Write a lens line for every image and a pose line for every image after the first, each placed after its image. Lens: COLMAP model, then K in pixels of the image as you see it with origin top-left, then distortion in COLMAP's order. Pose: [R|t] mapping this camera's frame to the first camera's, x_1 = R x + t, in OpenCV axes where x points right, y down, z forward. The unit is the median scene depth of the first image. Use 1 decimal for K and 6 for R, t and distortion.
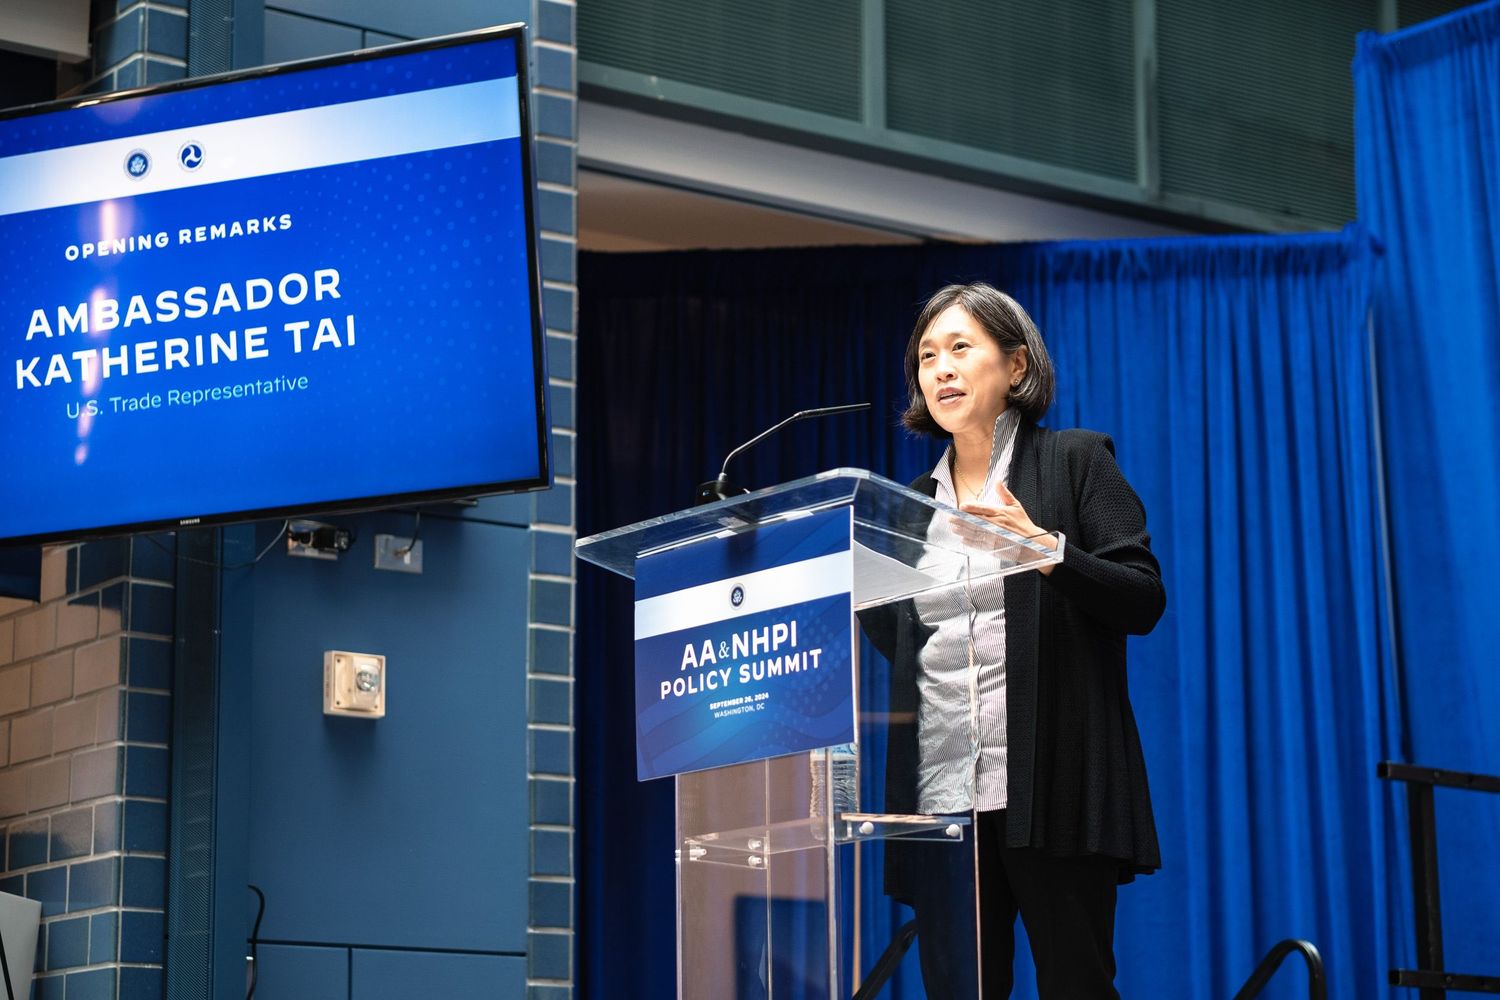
lens RADIAL K [[3630.8, 0, 750.0], [0, 3630.8, 500.0], [0, 0, 1]] dist [0.119278, -1.035085]
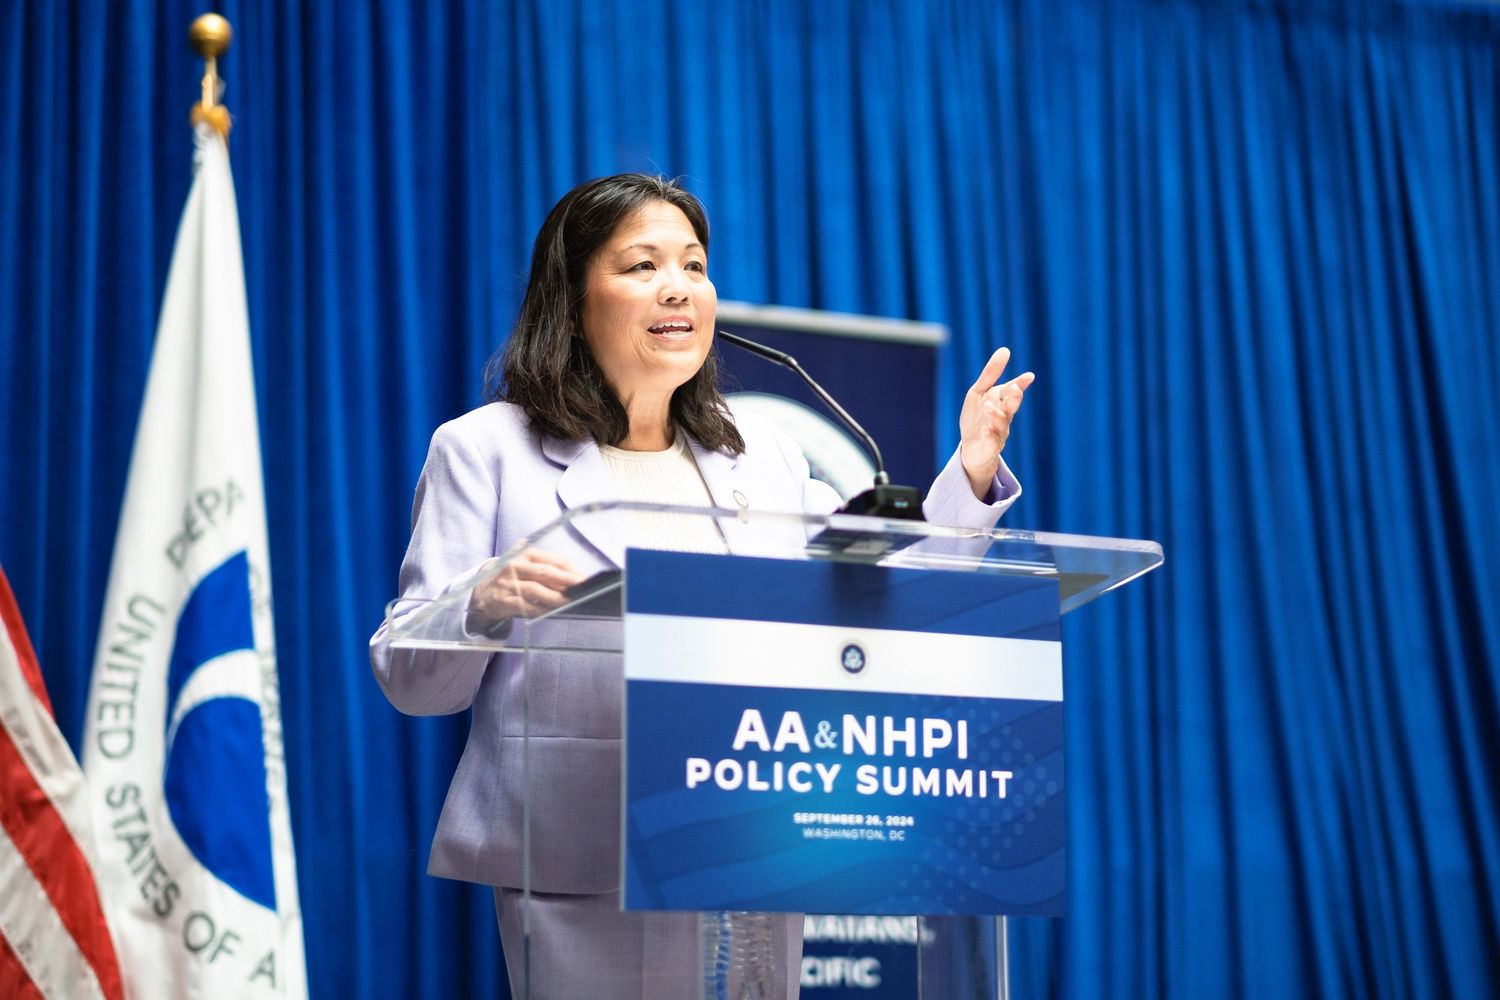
lens RADIAL K [[3630.8, 0, 750.0], [0, 3630.8, 500.0], [0, 0, 1]] dist [0.119278, -1.035085]
pose [[0.113694, 0.155728, 0.981235, -0.658592], [-0.196673, 0.971622, -0.131414, 0.089152], [-0.973855, -0.178042, 0.141095, 0.933580]]
